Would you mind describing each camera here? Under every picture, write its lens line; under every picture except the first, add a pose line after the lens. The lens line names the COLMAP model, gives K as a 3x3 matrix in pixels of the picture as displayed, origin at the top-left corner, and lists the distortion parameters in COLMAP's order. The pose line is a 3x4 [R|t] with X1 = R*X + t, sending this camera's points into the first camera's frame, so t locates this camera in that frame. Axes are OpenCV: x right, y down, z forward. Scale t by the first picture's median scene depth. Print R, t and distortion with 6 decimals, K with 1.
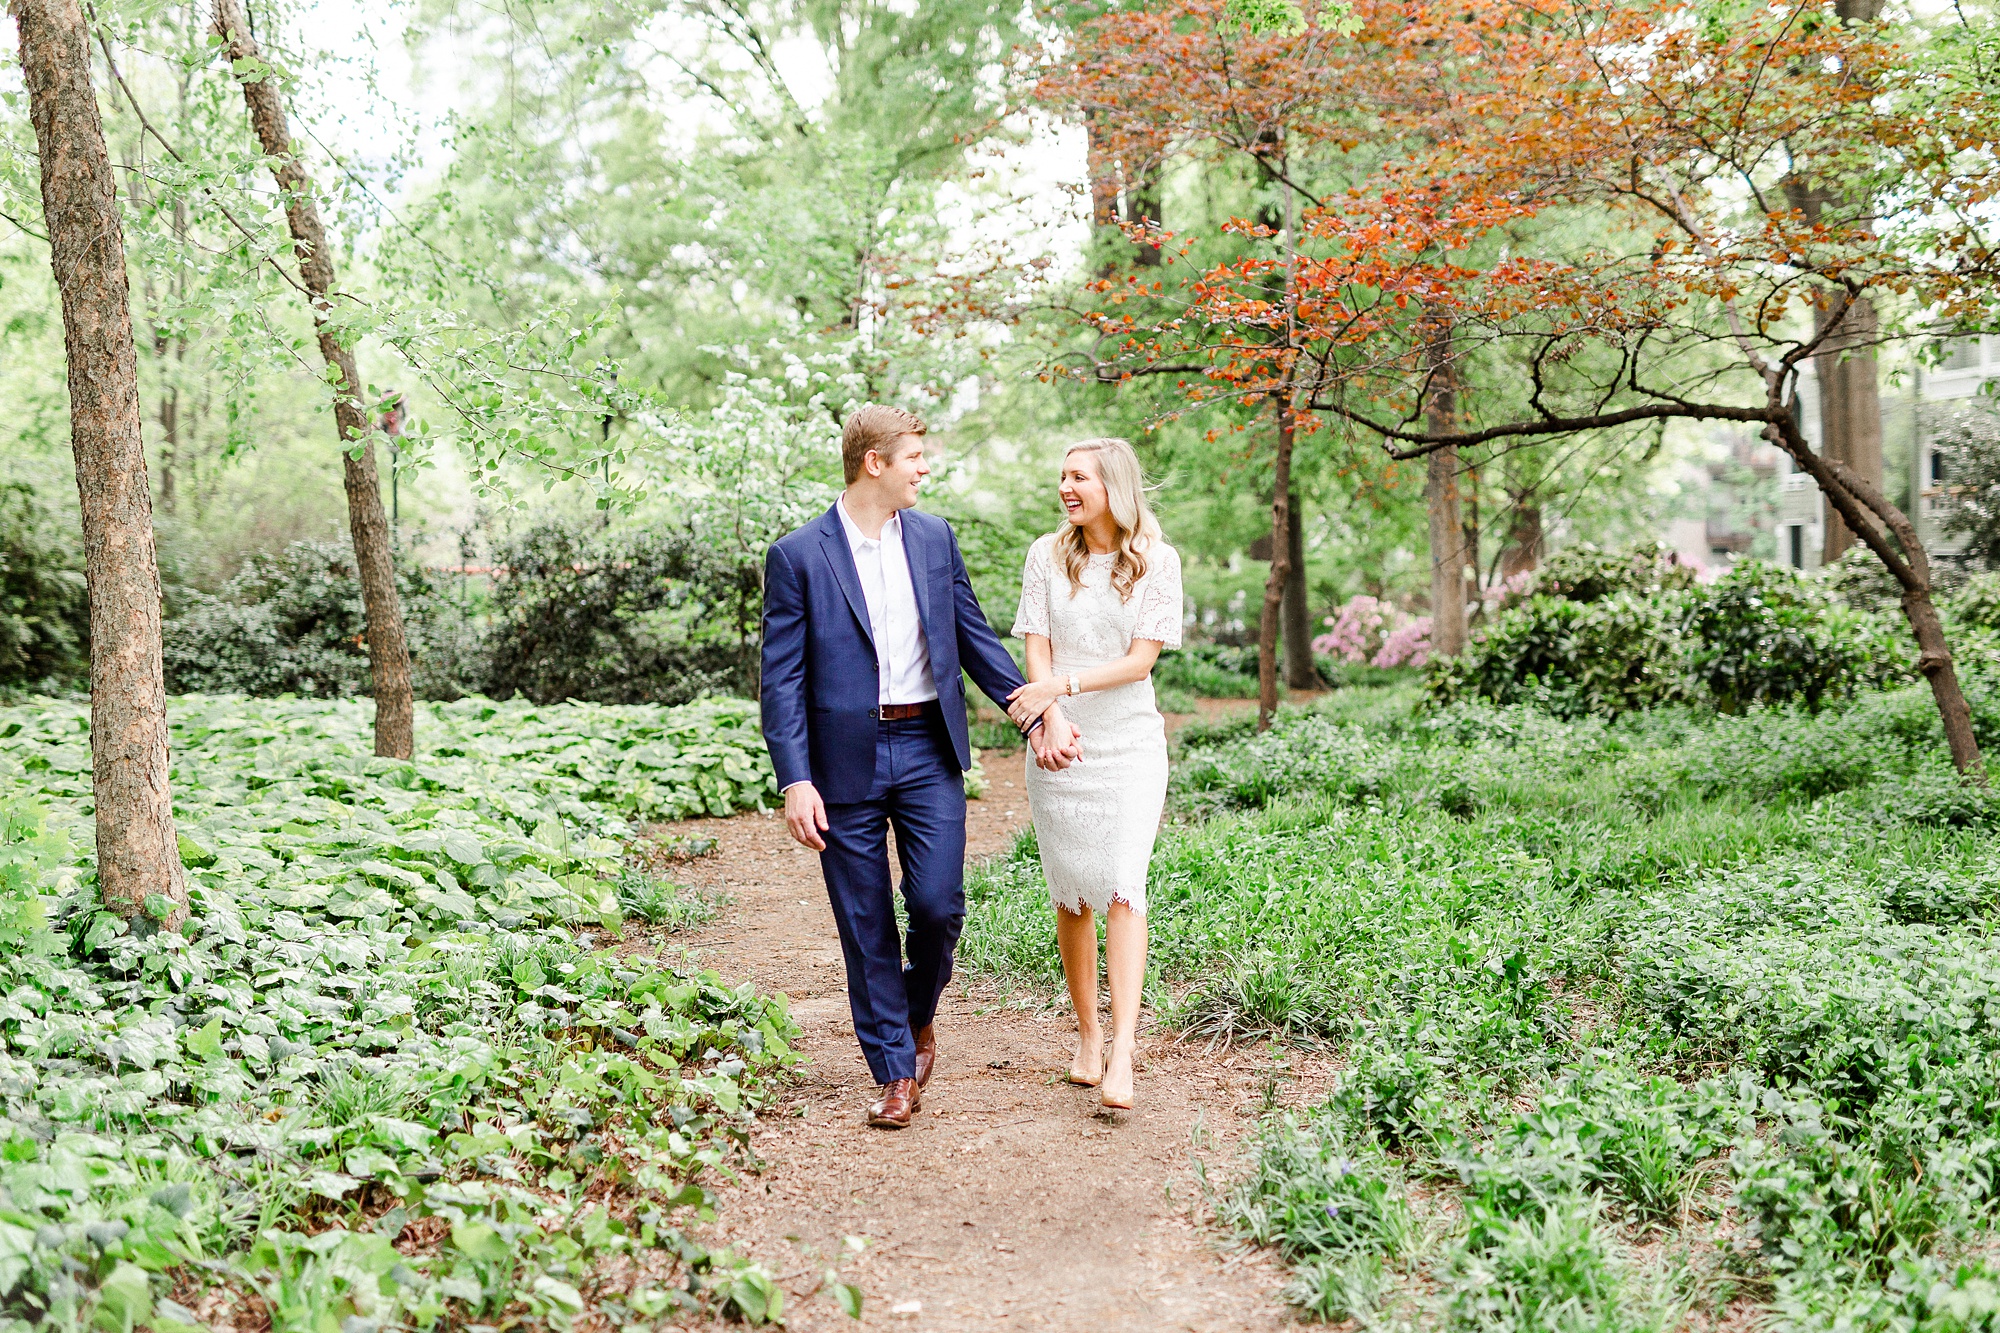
lens RADIAL K [[2797.2, 0, 992.7], [0, 2797.2, 663.7], [0, 0, 1]] dist [-0.005970, 0.031105]
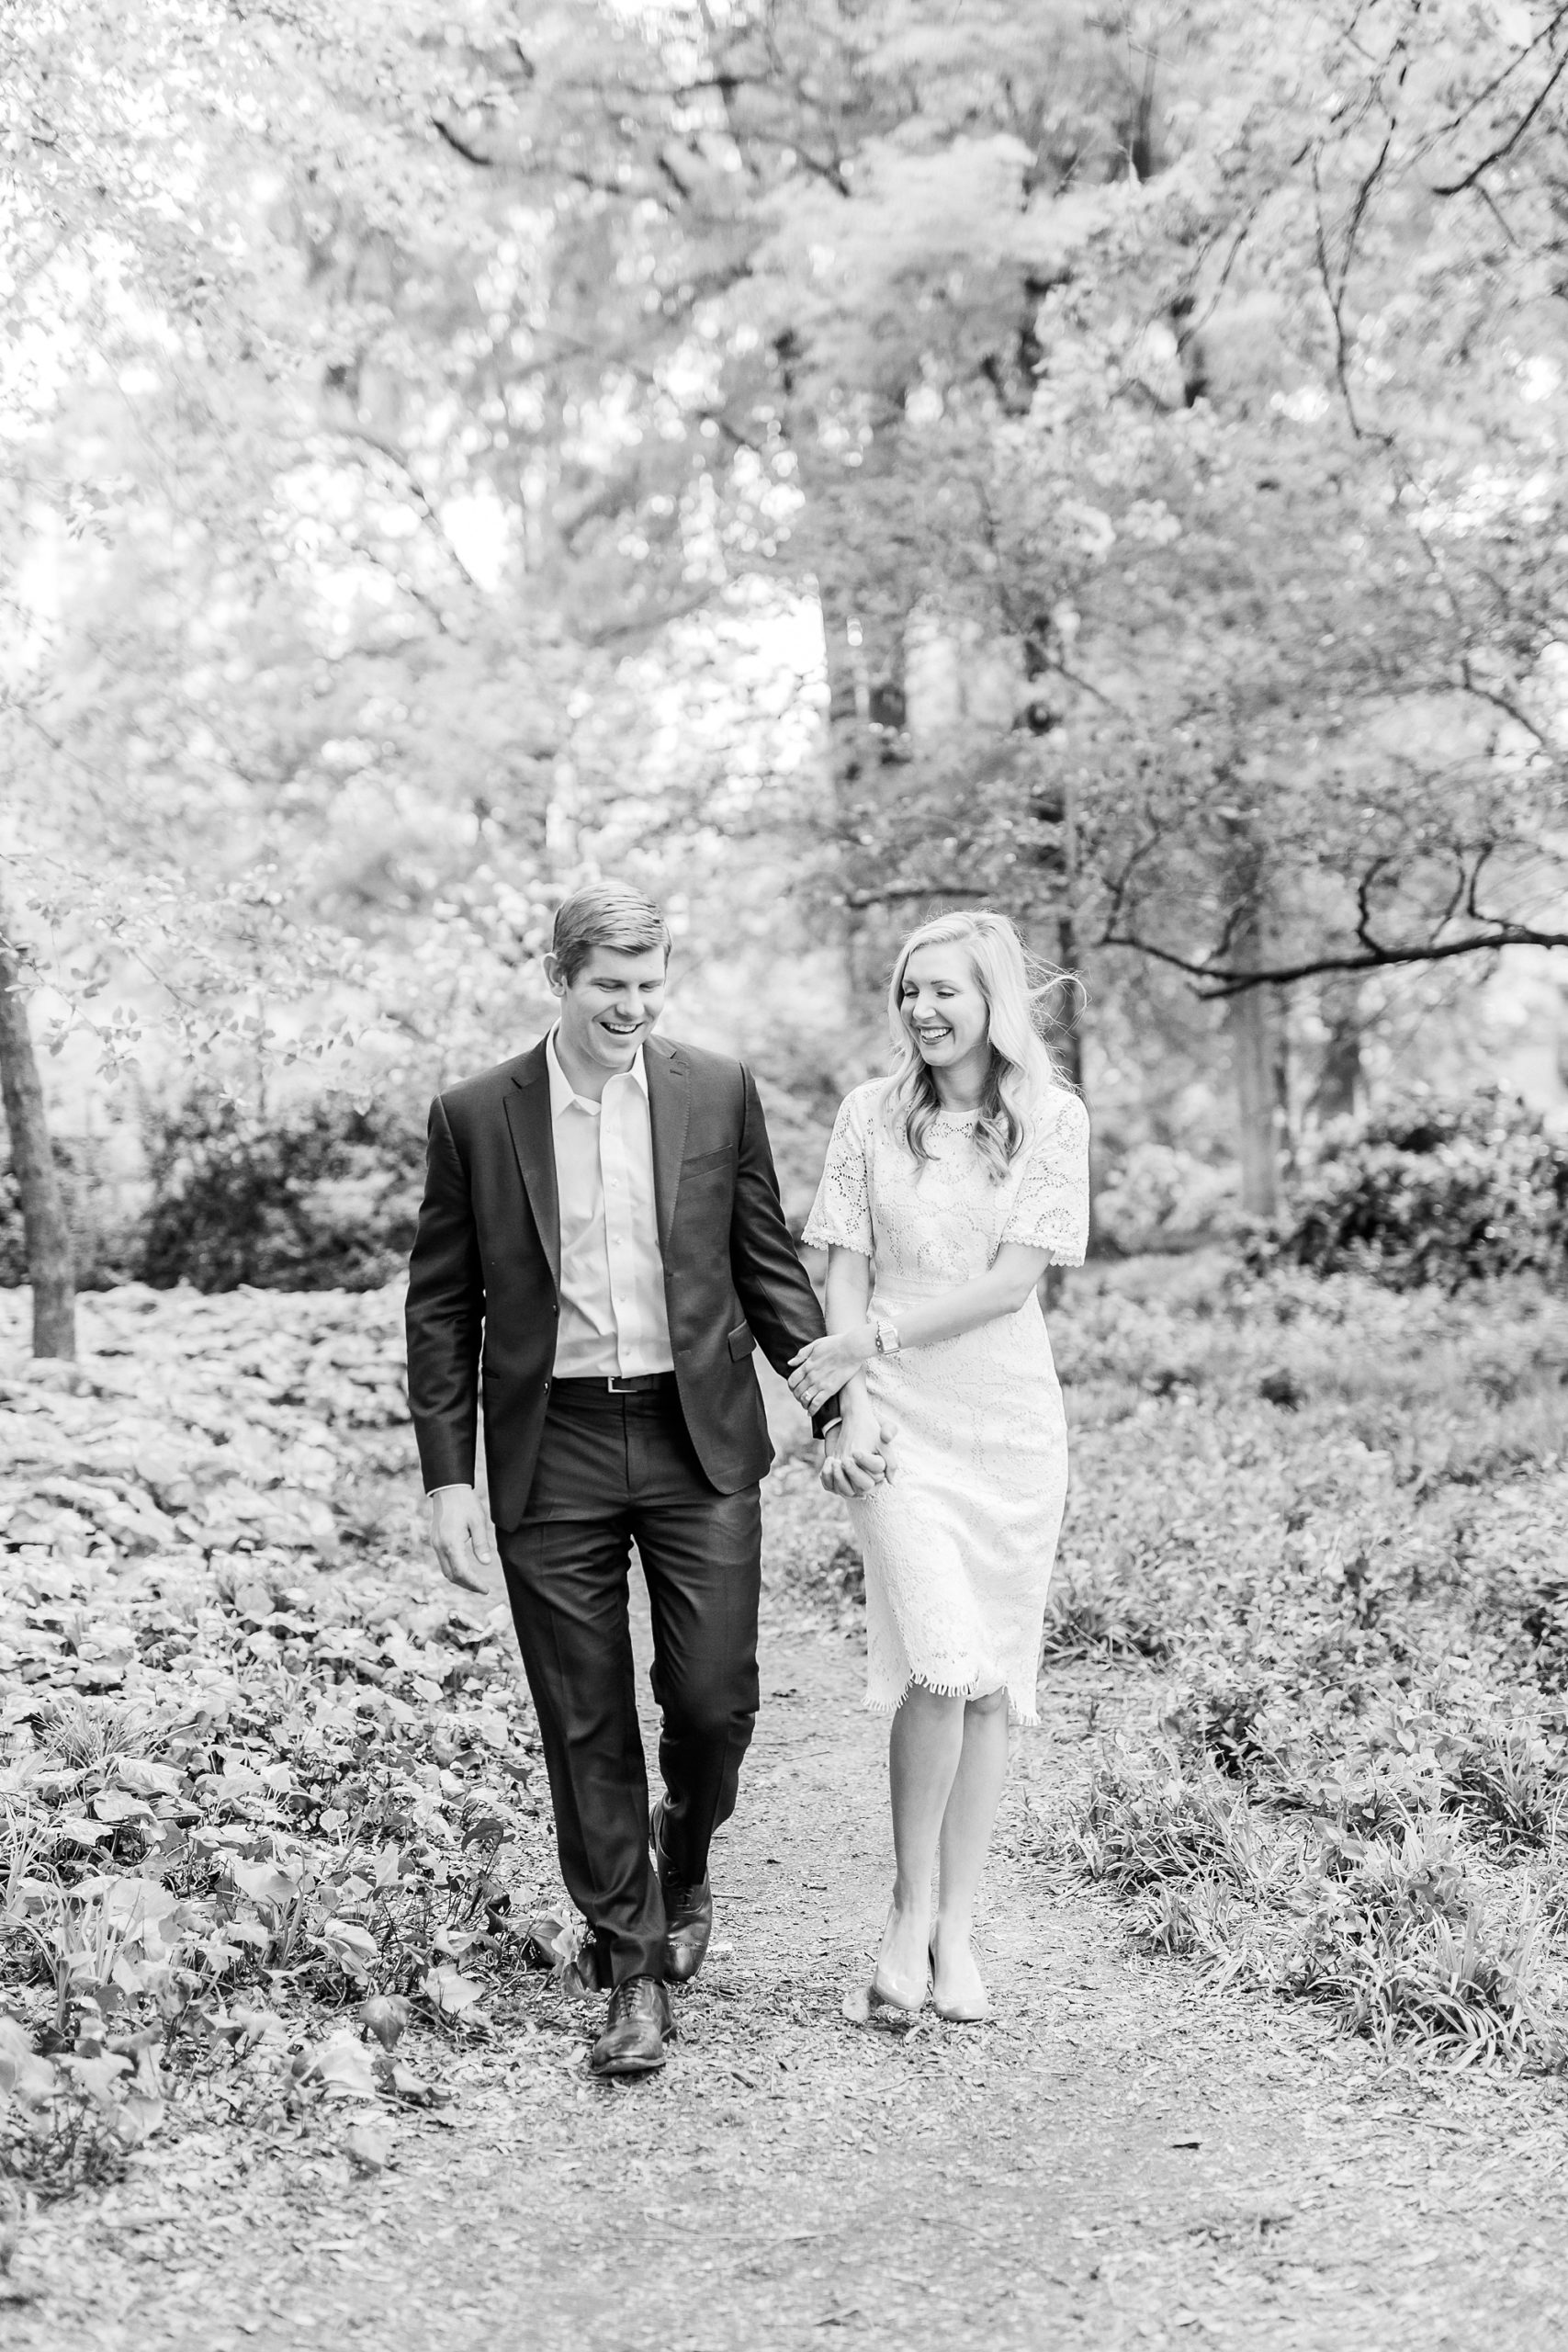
lens RADIAL K [[3345.2, 0, 774.4], [0, 3345.2, 1175.0], [0, 0, 1]] dist [-0.002858, 0.027762]
pose [[0.999675, -0.016224, 0.019658, -0.014361], [0.016560, 0.999718, -0.017040, -0.003107], [-0.019376, 0.017360, 0.999662, -0.053894]]
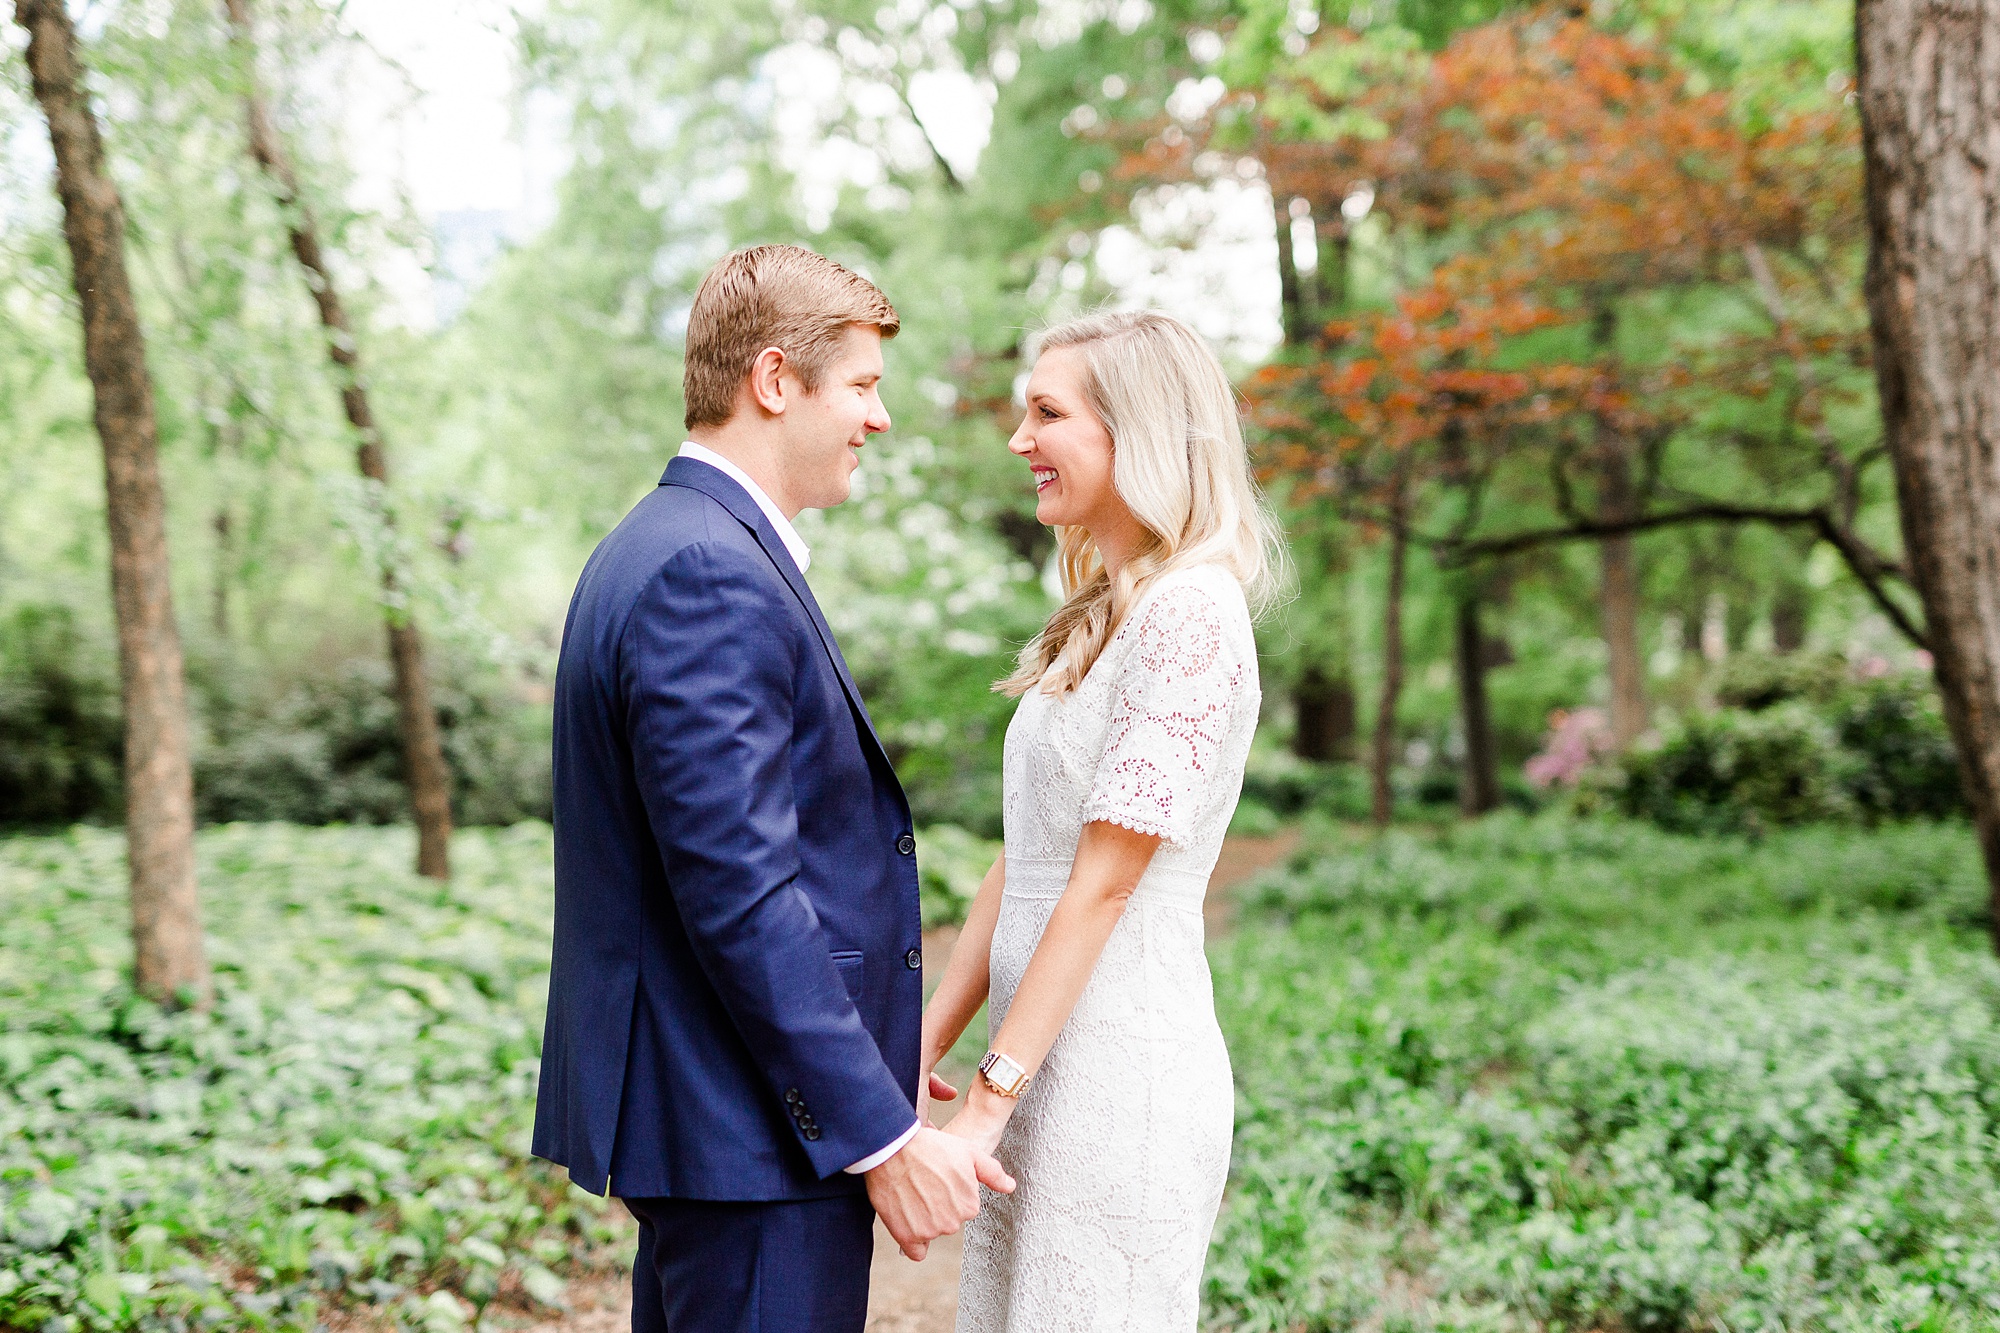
lens RADIAL K [[3348.0, 0, 1041.4], [0, 3348.0, 711.2], [0, 0, 1]] dist [-0.004235, 0.020857]
pose [[0.998735, -0.012247, -0.048767, 0.078966], [0.010925, 0.999568, -0.027278, 0.010349], [0.049080, 0.026710, 0.998438, -0.231630]]
